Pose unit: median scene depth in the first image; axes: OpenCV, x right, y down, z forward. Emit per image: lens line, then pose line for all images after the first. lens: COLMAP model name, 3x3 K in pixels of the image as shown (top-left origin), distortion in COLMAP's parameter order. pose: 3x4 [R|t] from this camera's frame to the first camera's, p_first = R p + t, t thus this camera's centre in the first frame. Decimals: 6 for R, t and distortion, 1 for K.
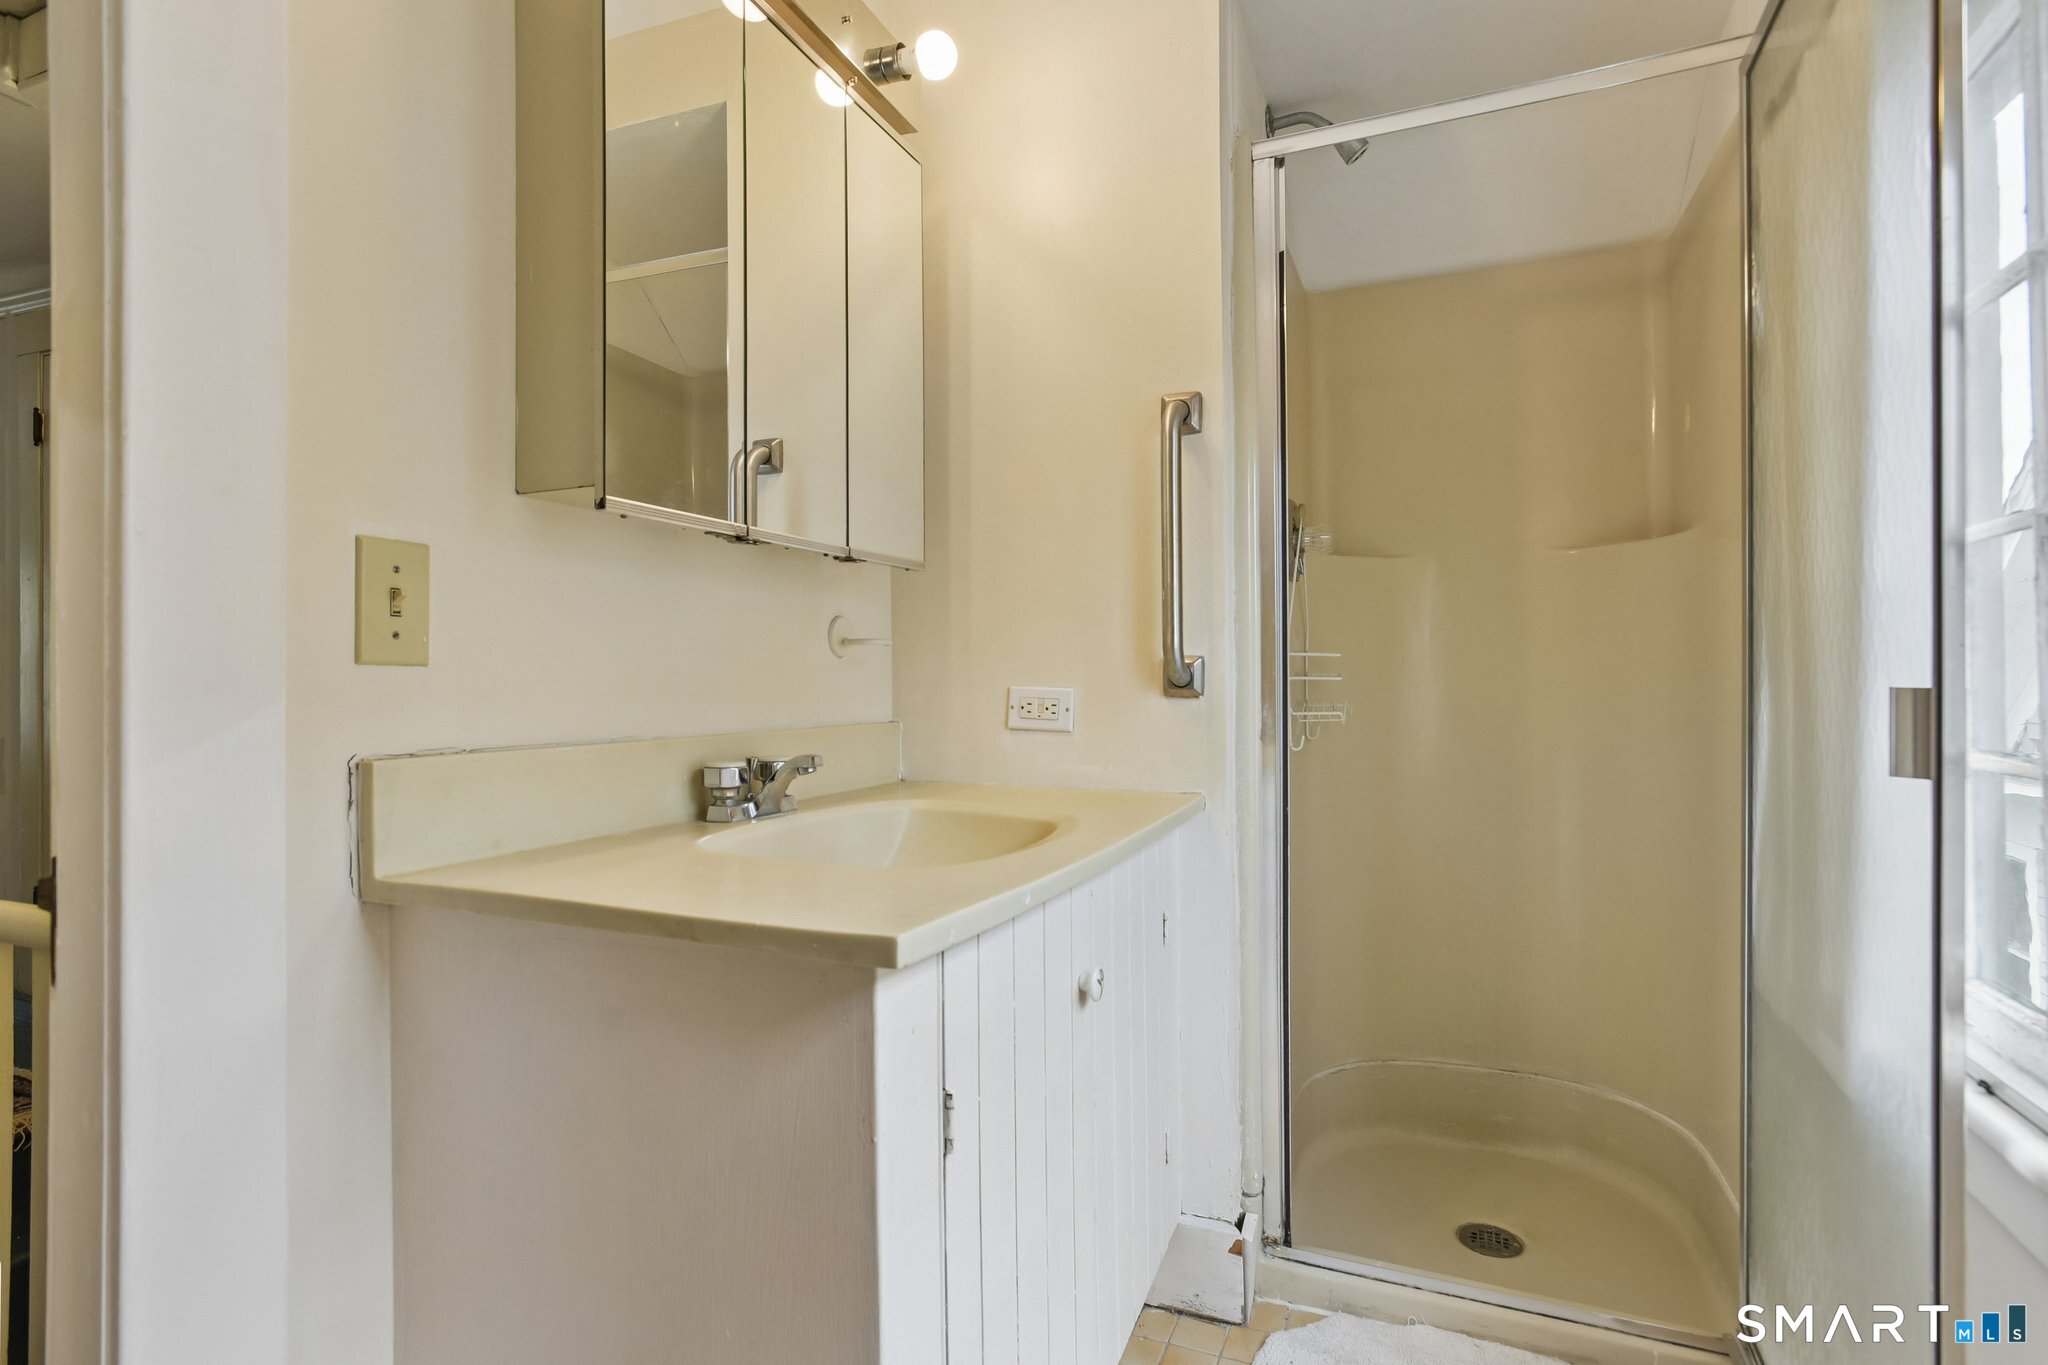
lens RADIAL K [[985.6, 0, 1037.8], [0, 985.6, 689.8], [0, 0, 1]] dist [-0.053643, 0.028577]
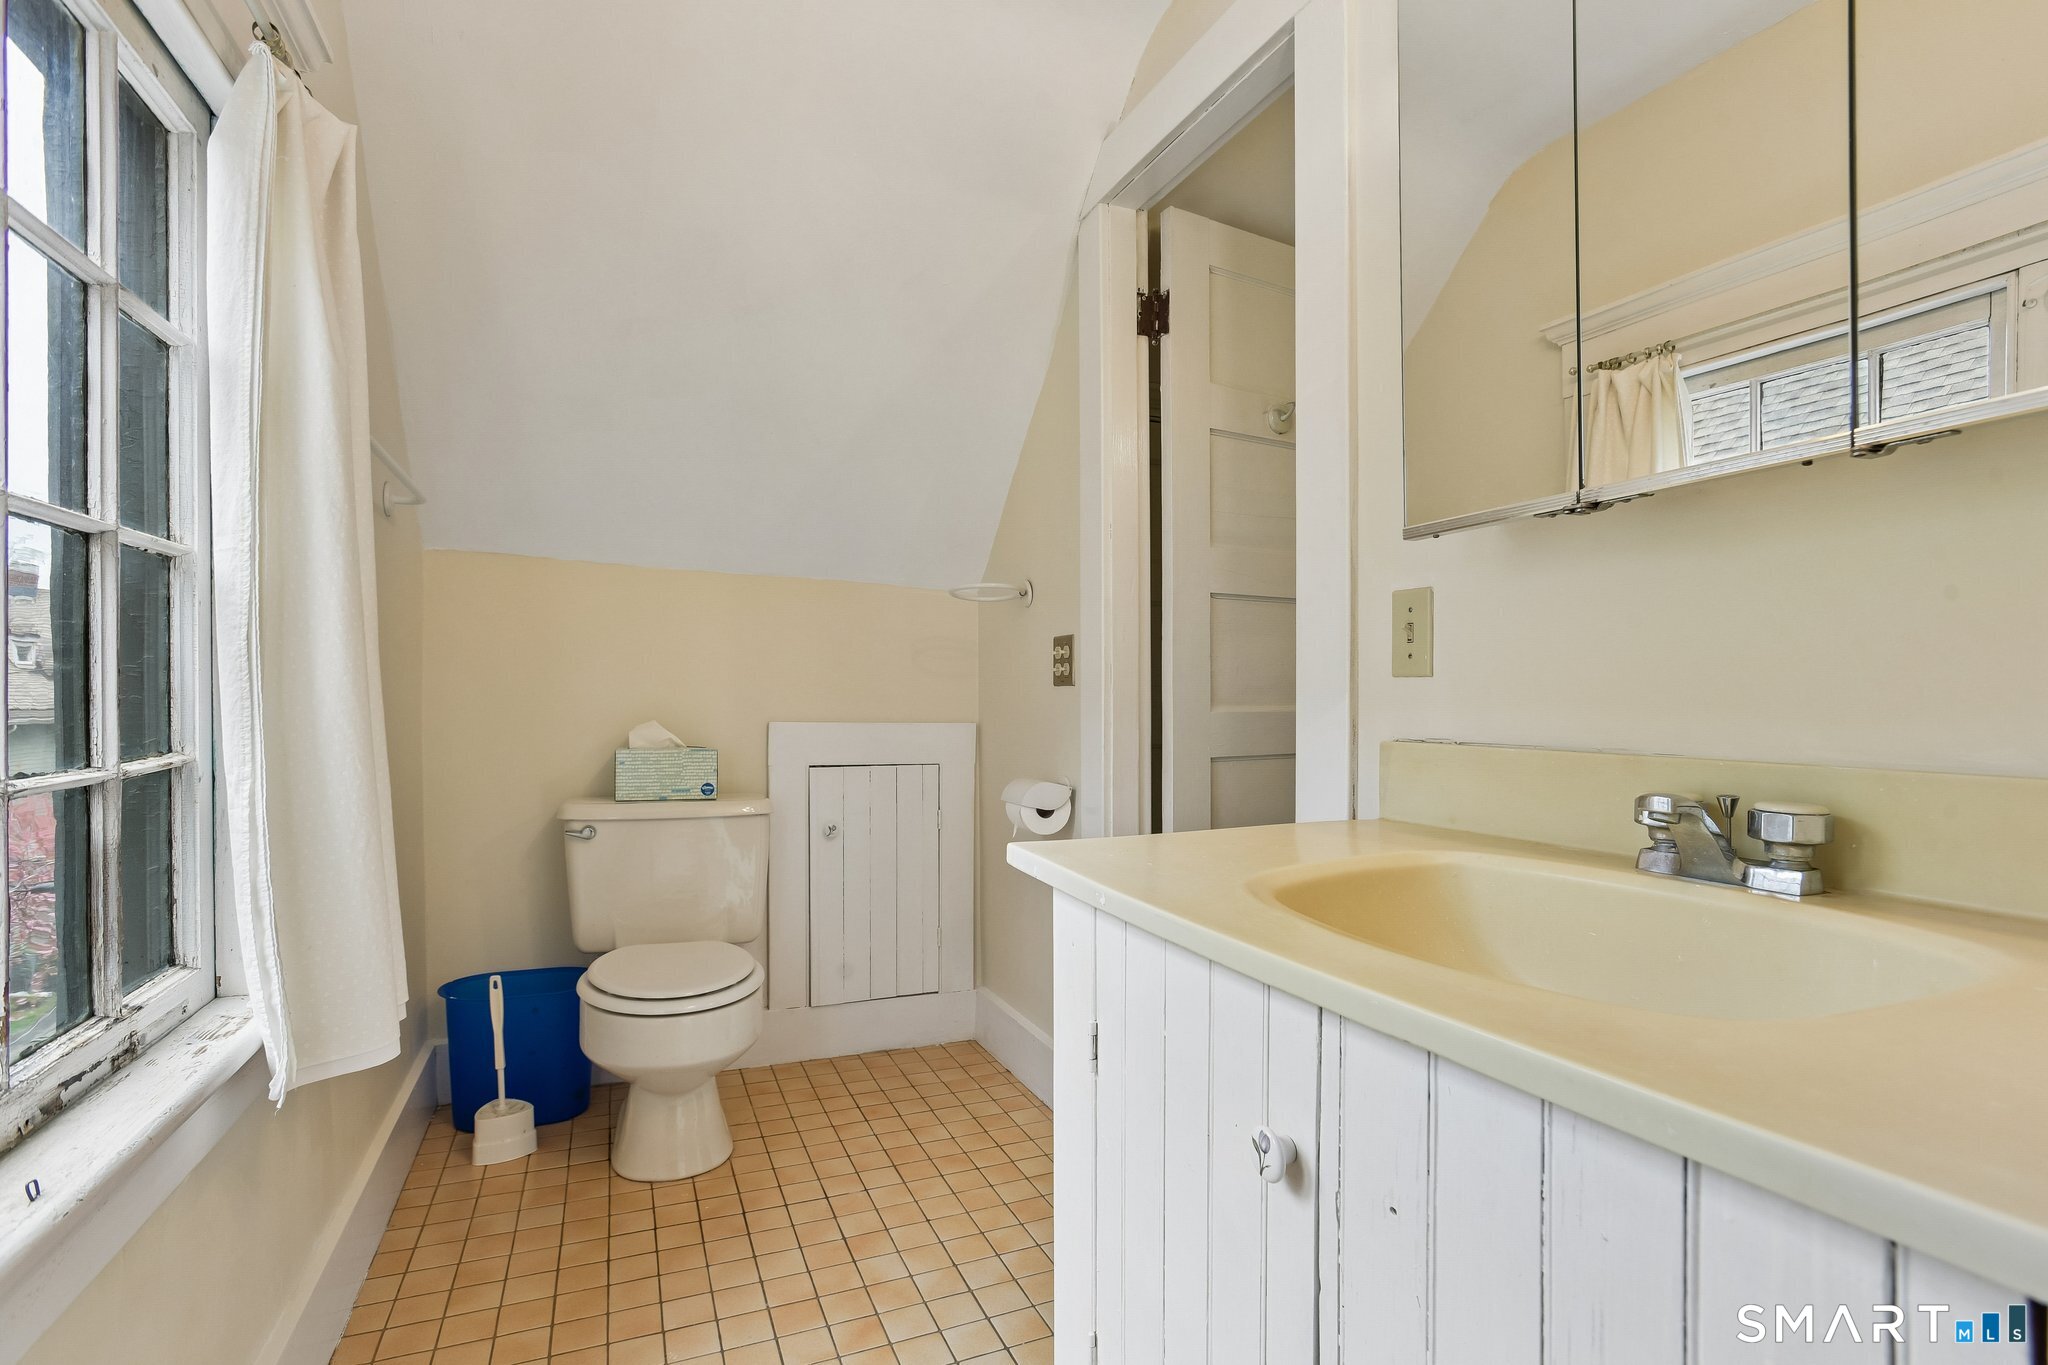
lens RADIAL K [[985.6, 0, 1037.8], [0, 985.6, 689.8], [0, 0, 1]] dist [-0.053643, 0.028577]
pose [[-0.691157, 0.001273, -0.722703, 0.696819], [0.001504, 0.999999, 0.000323, -0.007288], [0.722703, -0.000864, -0.691158, 1.474233]]
